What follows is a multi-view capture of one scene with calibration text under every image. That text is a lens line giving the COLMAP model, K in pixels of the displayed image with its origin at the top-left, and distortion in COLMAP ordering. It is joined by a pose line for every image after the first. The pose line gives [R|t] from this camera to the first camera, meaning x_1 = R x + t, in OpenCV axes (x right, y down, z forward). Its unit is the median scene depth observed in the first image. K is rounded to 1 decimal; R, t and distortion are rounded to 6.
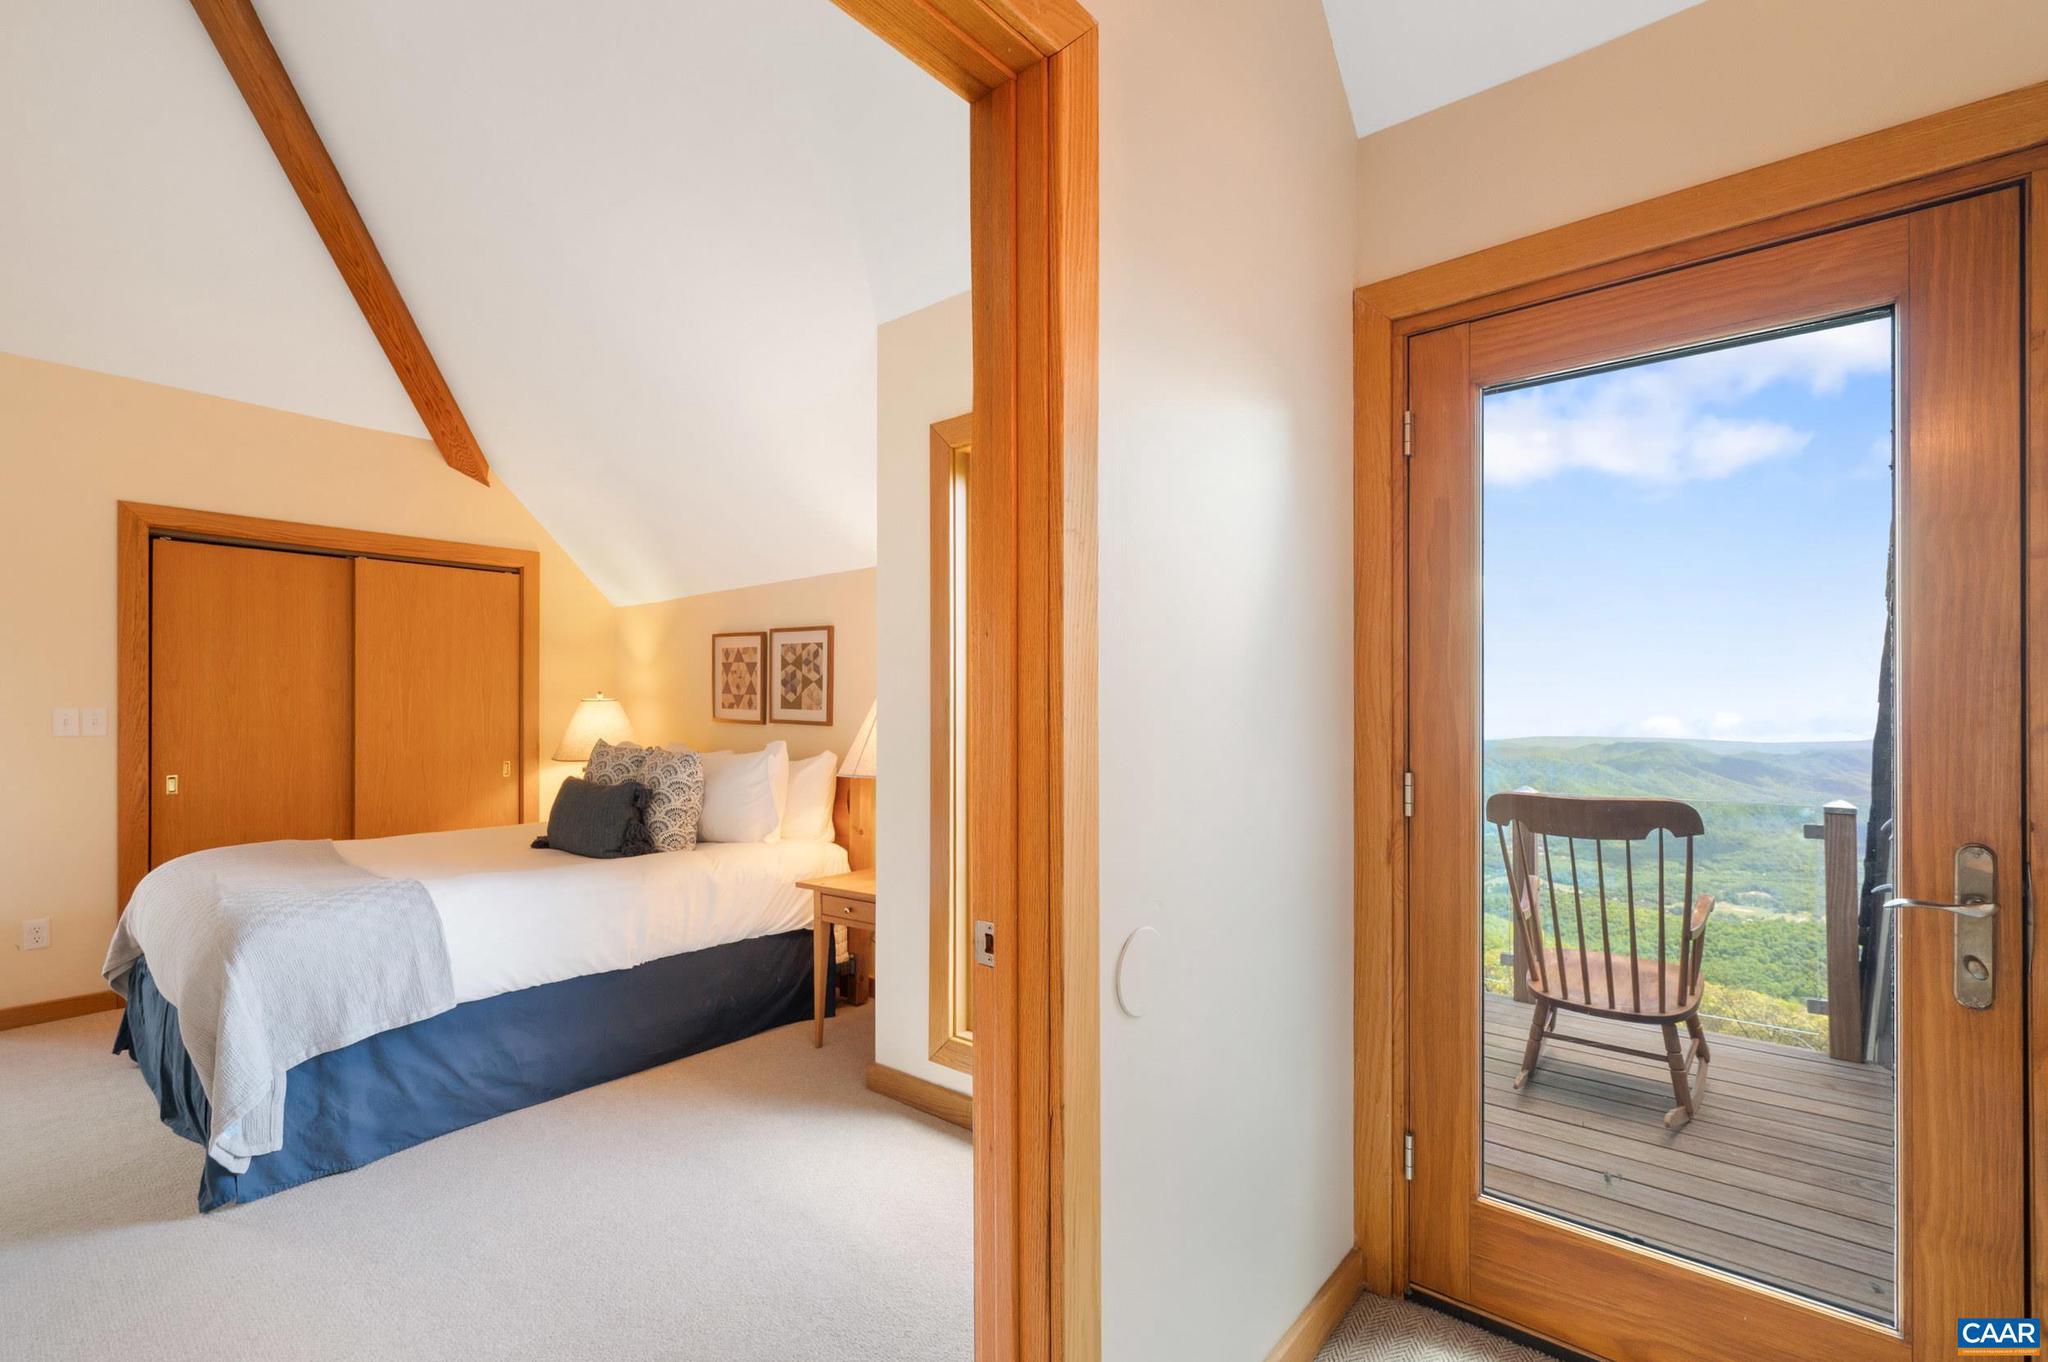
lens RADIAL K [[906.8, 0, 1021.2], [0, 906.8, 697.9], [0, 0, 1]] dist [-0.000082, 0.000001]
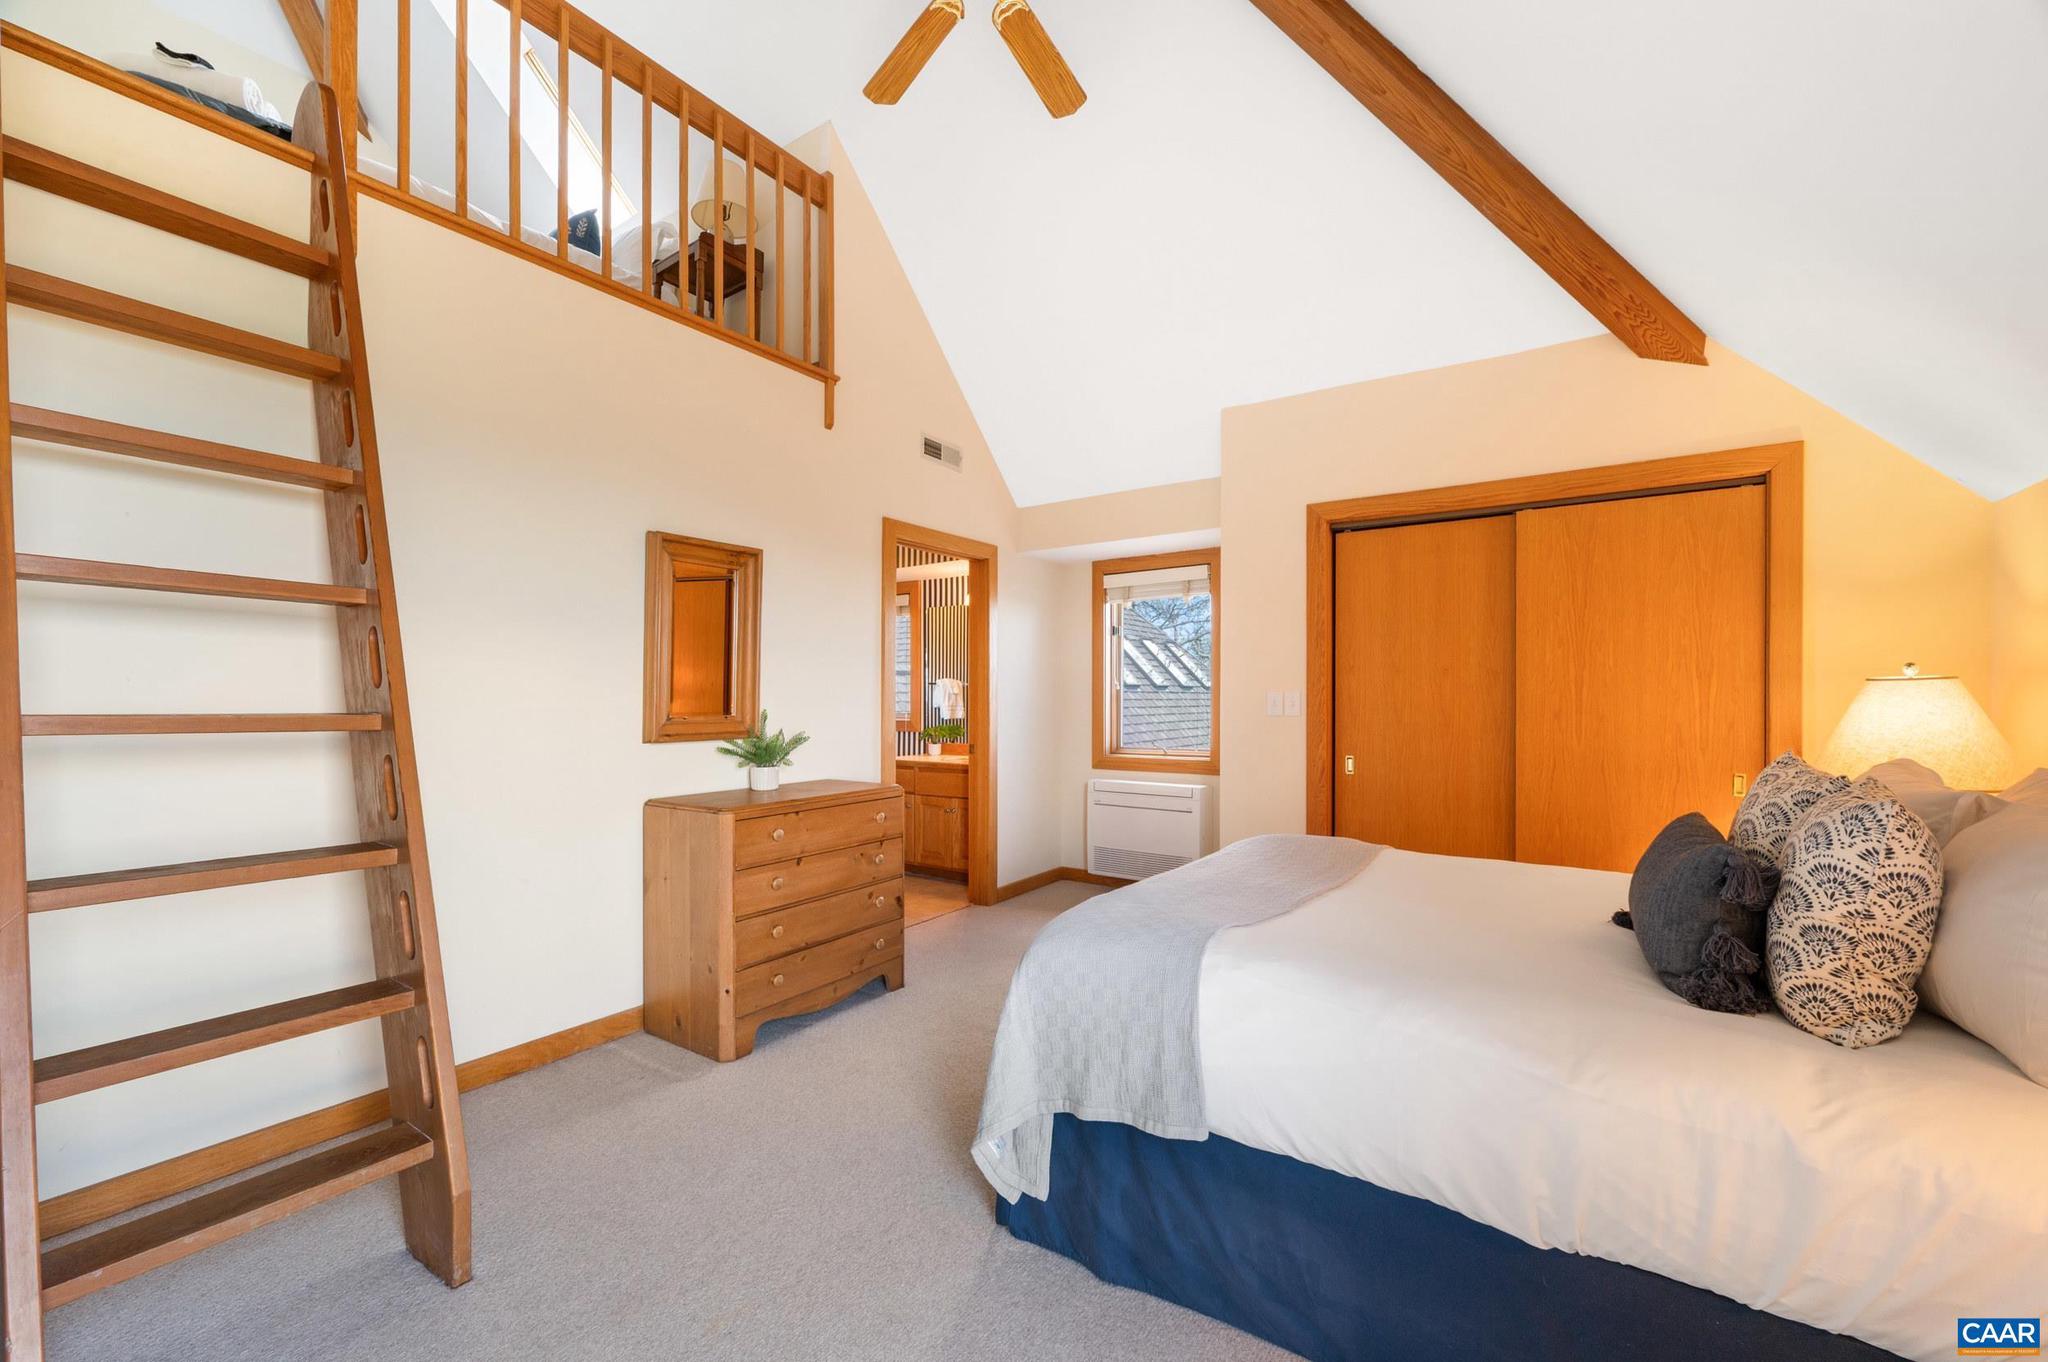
lens RADIAL K [[817.9, 0, 1020.5], [0, 817.9, 696.7], [0, 0, 1]] dist [-0.002873, -0.000091]
pose [[0.084904, 0.006903, -0.996365, -0.027735], [0.010321, 0.999916, 0.007807, 0.005700], [0.996336, -0.010946, 0.084826, 0.566725]]
